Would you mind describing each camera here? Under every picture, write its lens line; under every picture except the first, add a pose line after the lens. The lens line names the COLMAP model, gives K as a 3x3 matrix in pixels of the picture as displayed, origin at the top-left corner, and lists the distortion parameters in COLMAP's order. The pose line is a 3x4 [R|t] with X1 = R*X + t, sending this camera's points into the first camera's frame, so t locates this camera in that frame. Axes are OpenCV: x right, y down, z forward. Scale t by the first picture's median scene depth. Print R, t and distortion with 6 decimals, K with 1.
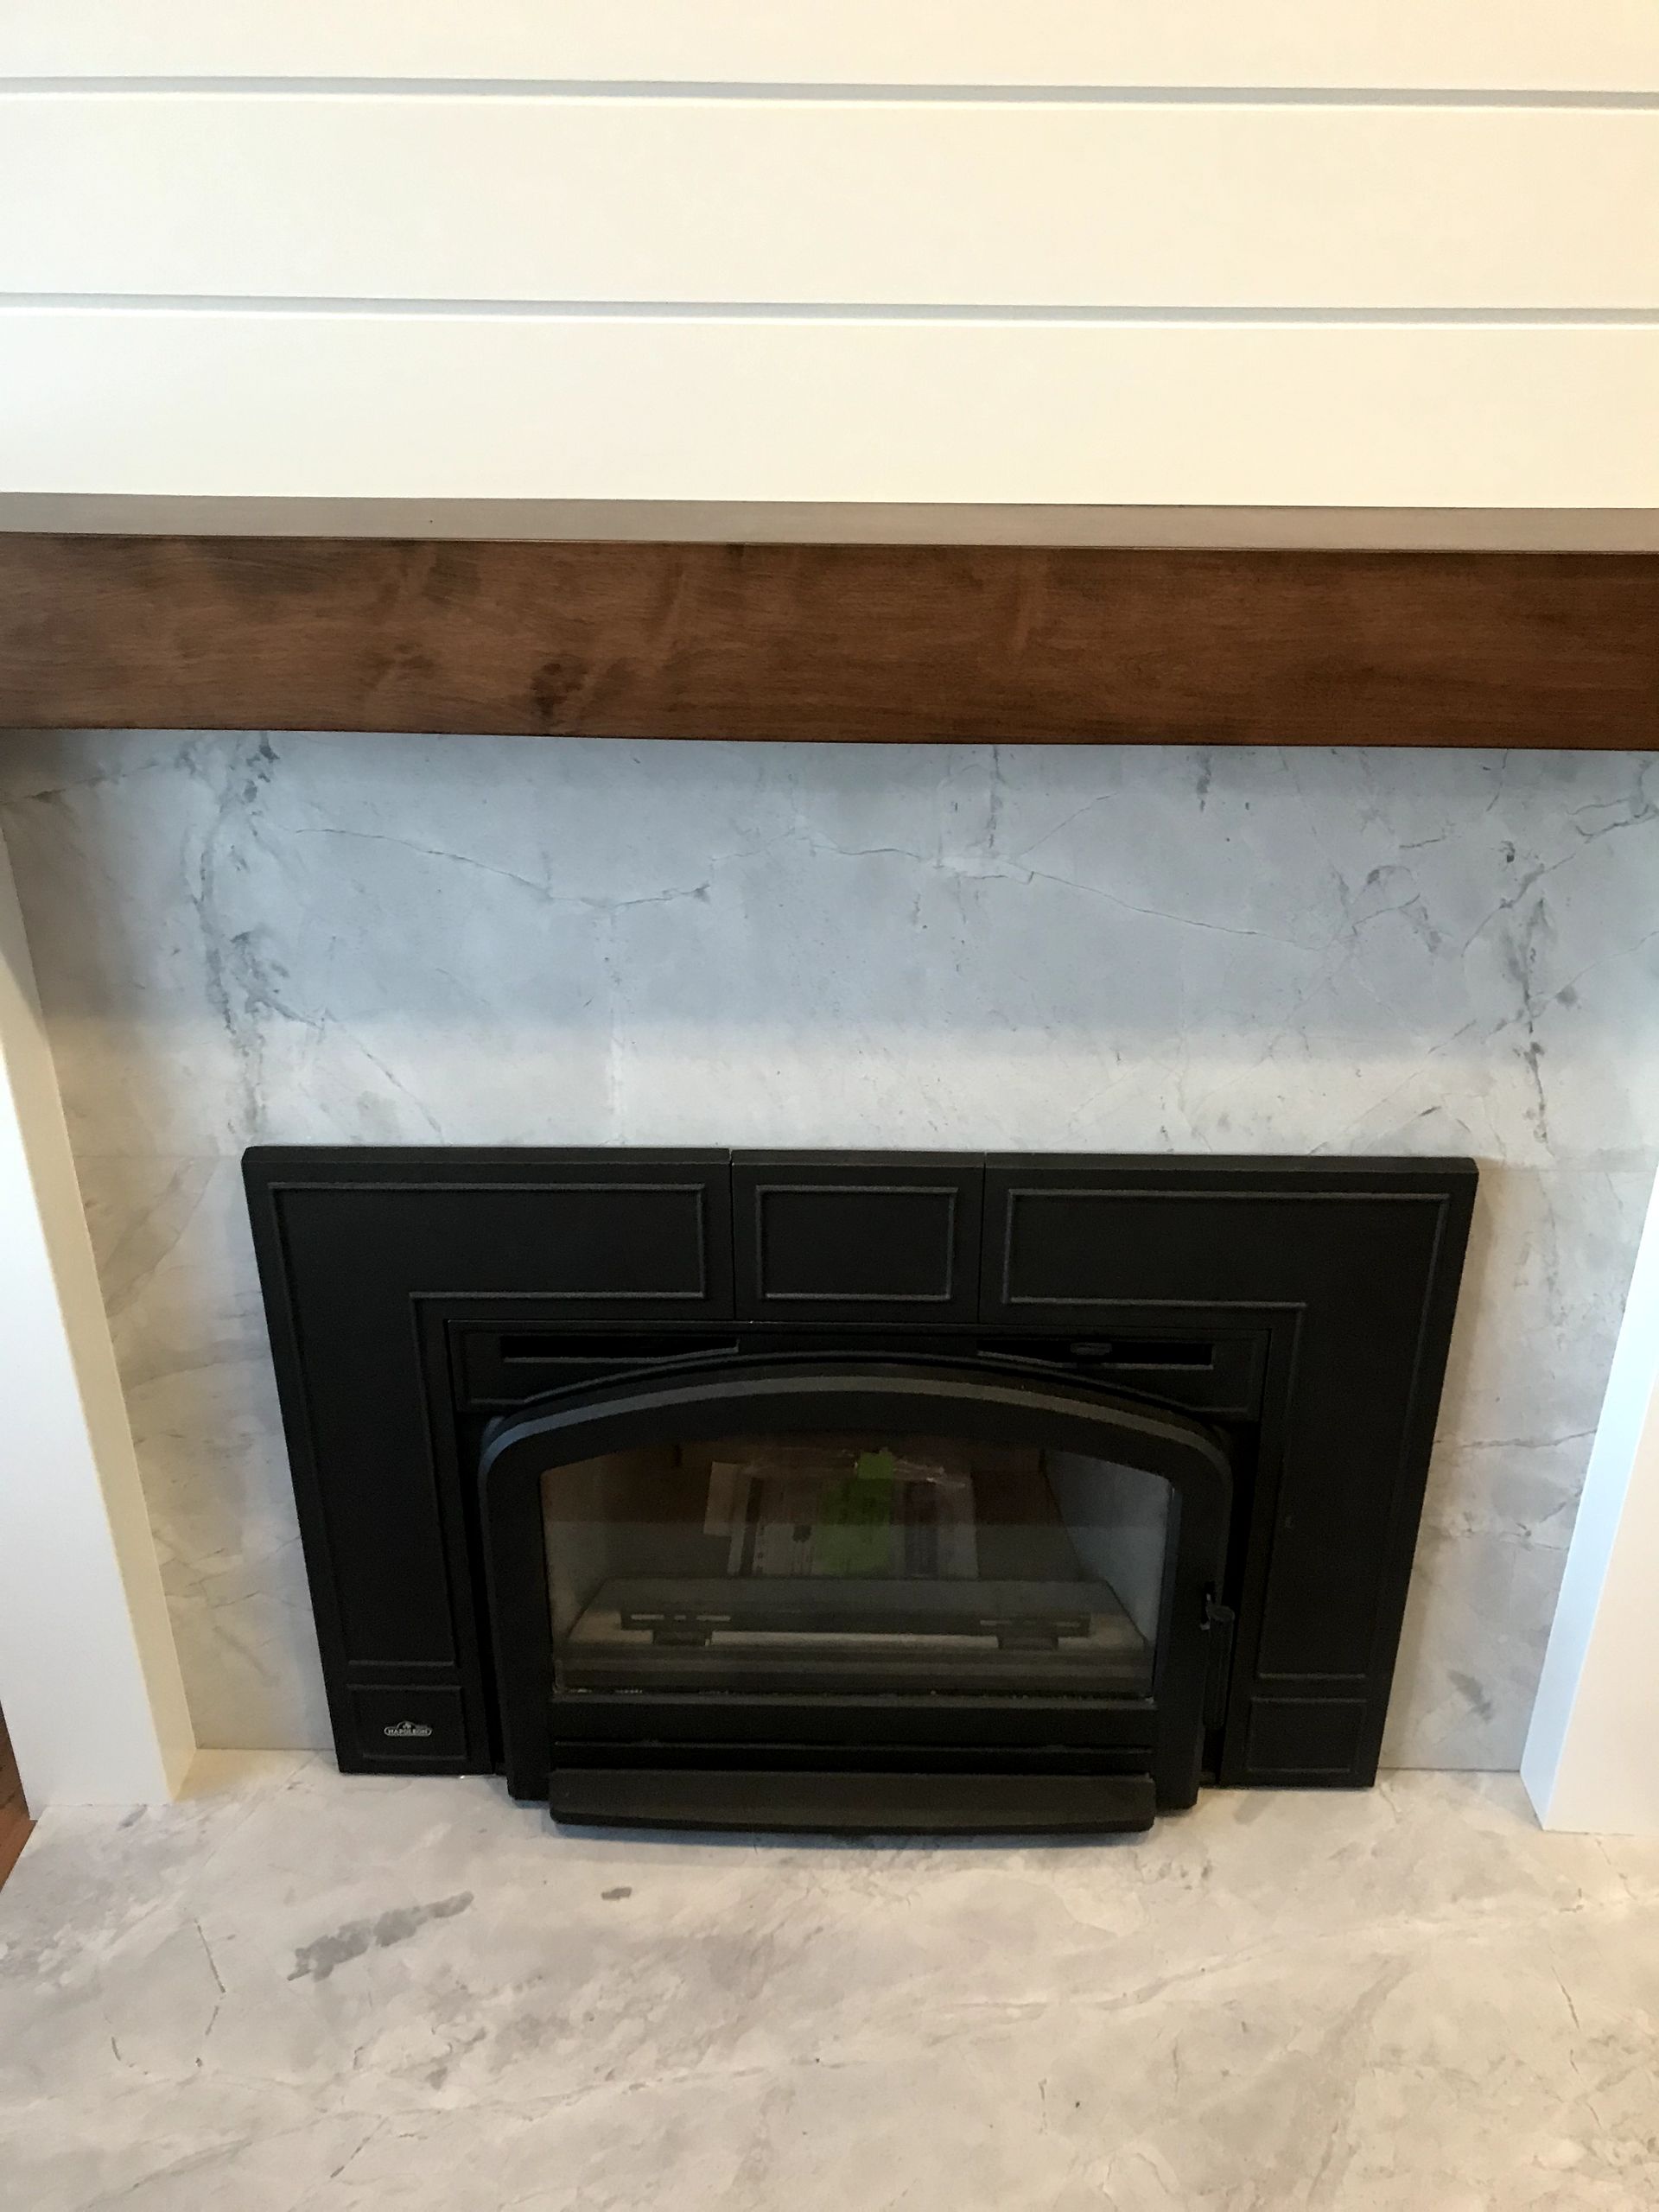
lens RADIAL K [[1794.4, 0, 841.8], [0, 1794.4, 1099.7], [0, 0, 1]] dist [0.037753, -0.035903]
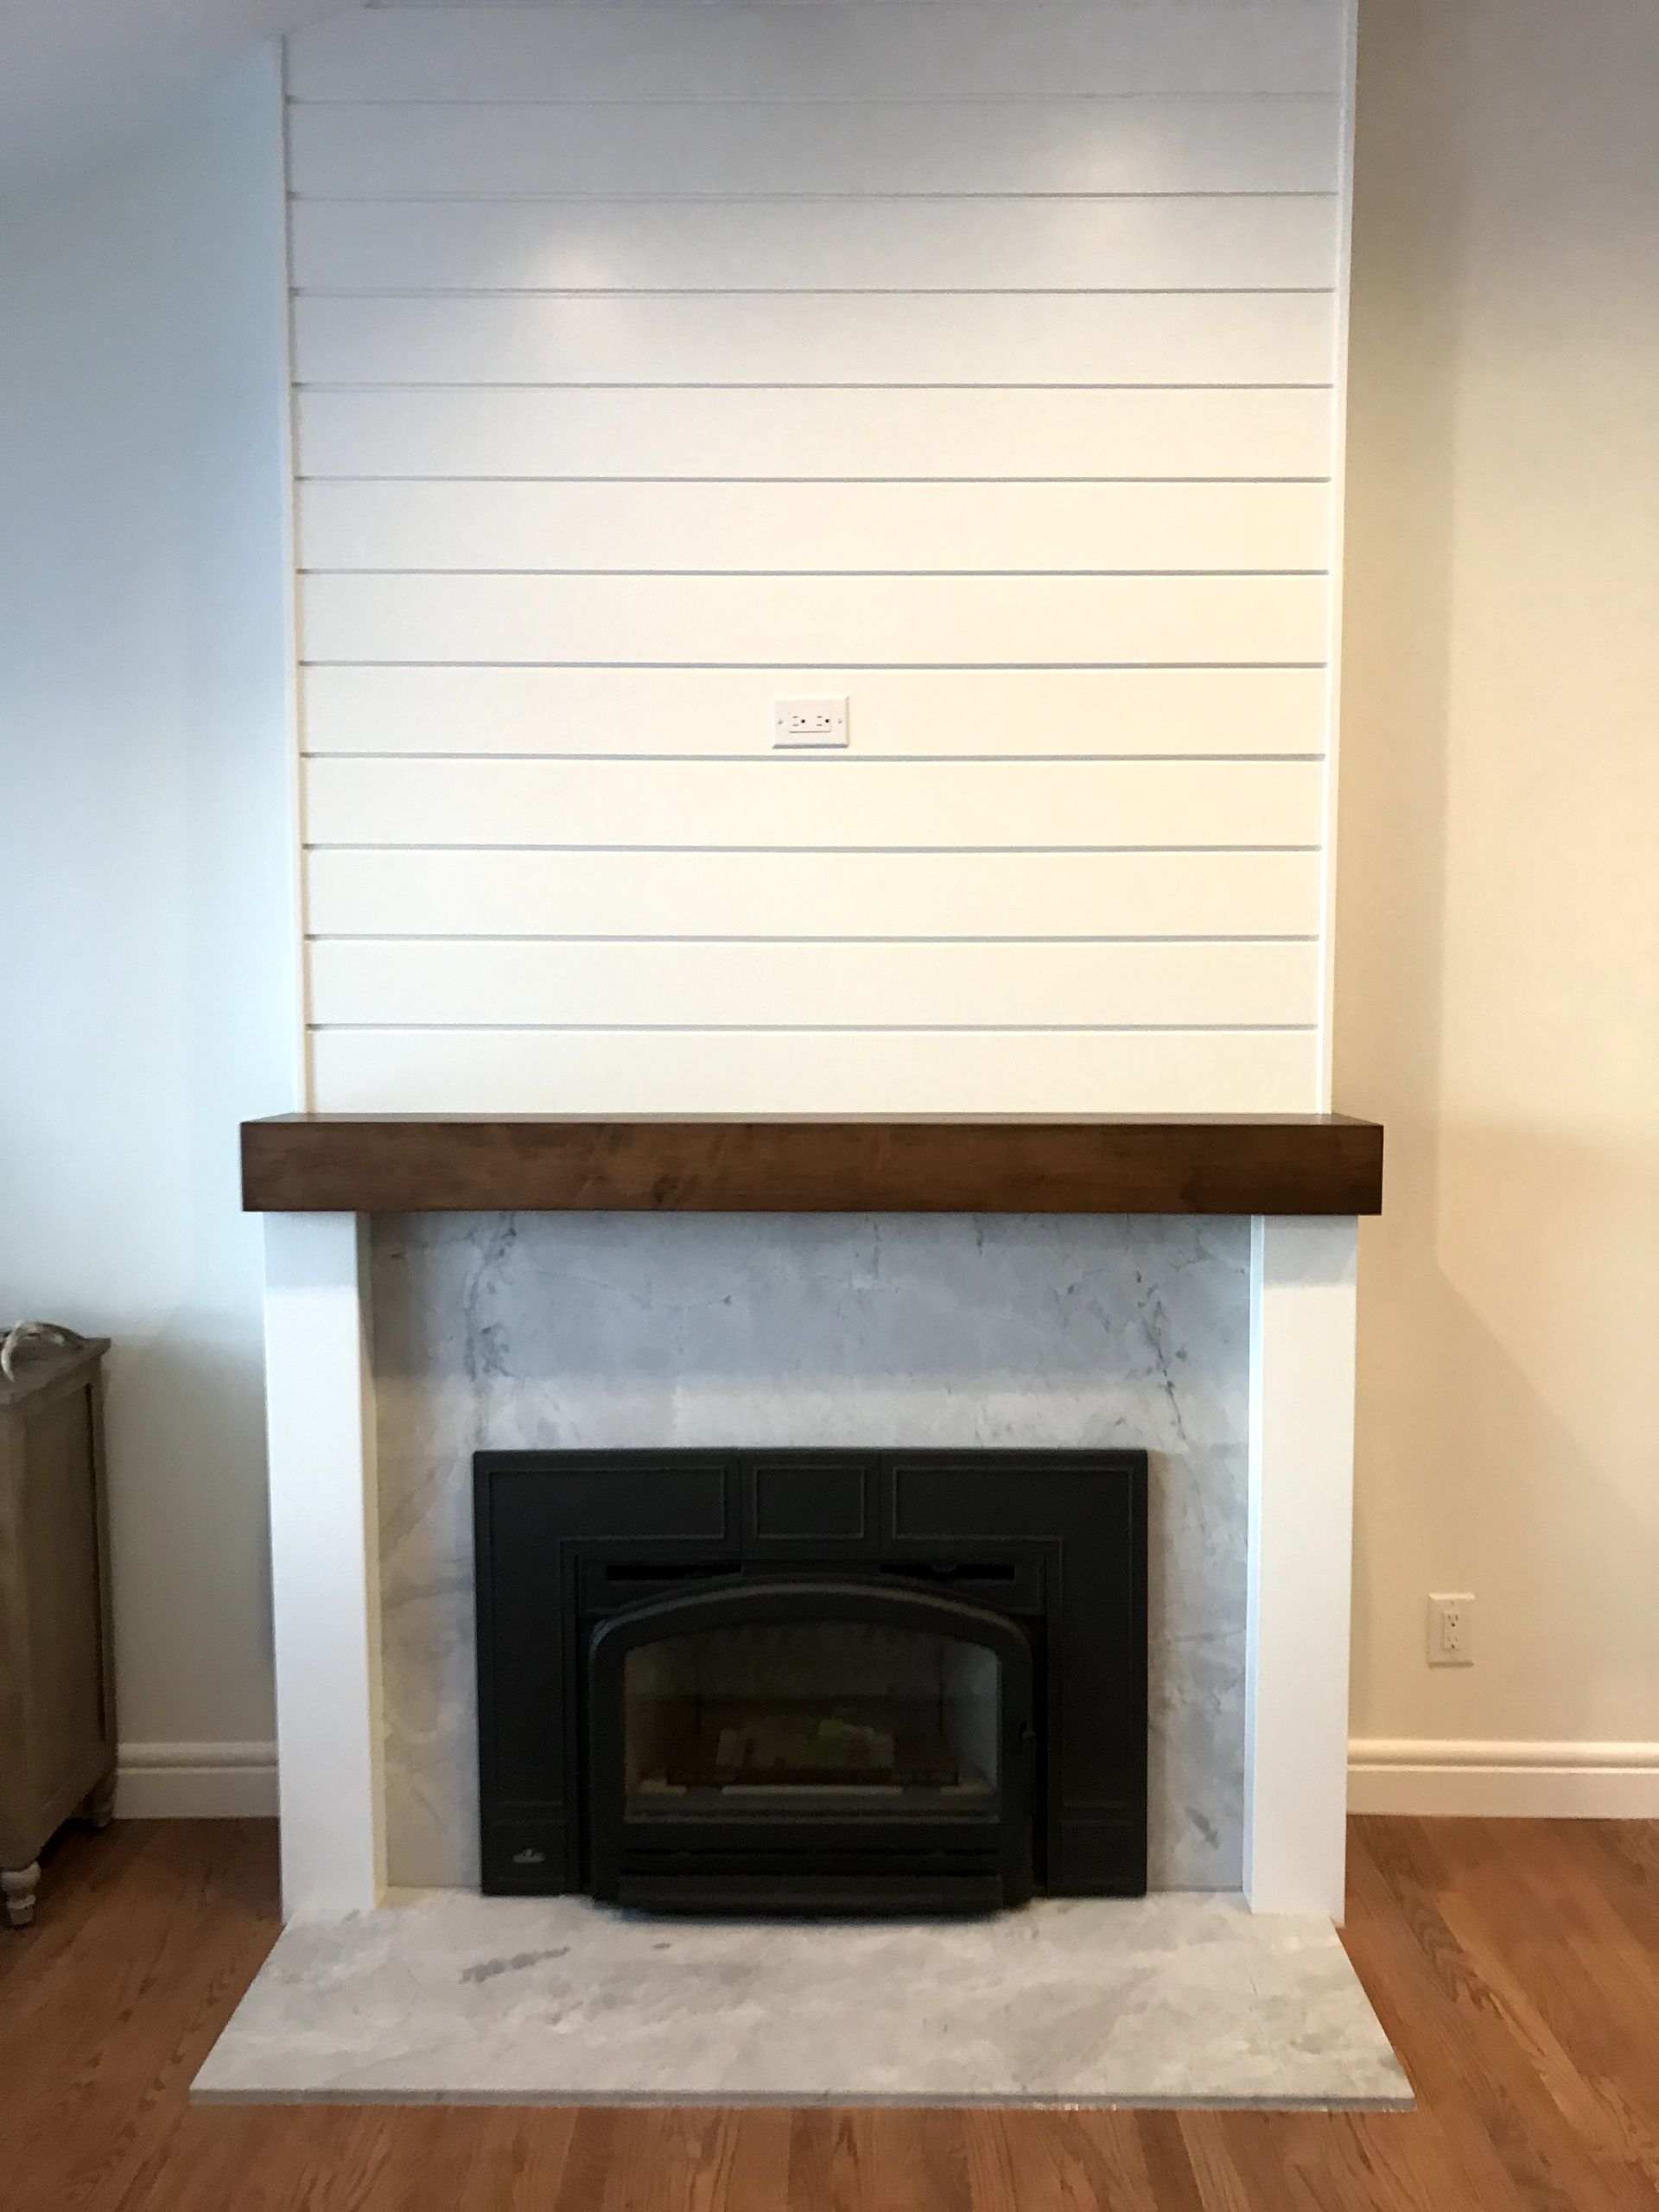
lens RADIAL K [[1794.4, 0, 826.9], [0, 1794.4, 1107.2], [0, 0, 1]] dist [0.037753, -0.035903]
pose [[0.999973, -0.007326, -0.000527, 0.028963], [0.006621, 0.930158, -0.367099, 0.372421], [0.003180, 0.367086, 0.930182, -0.815582]]
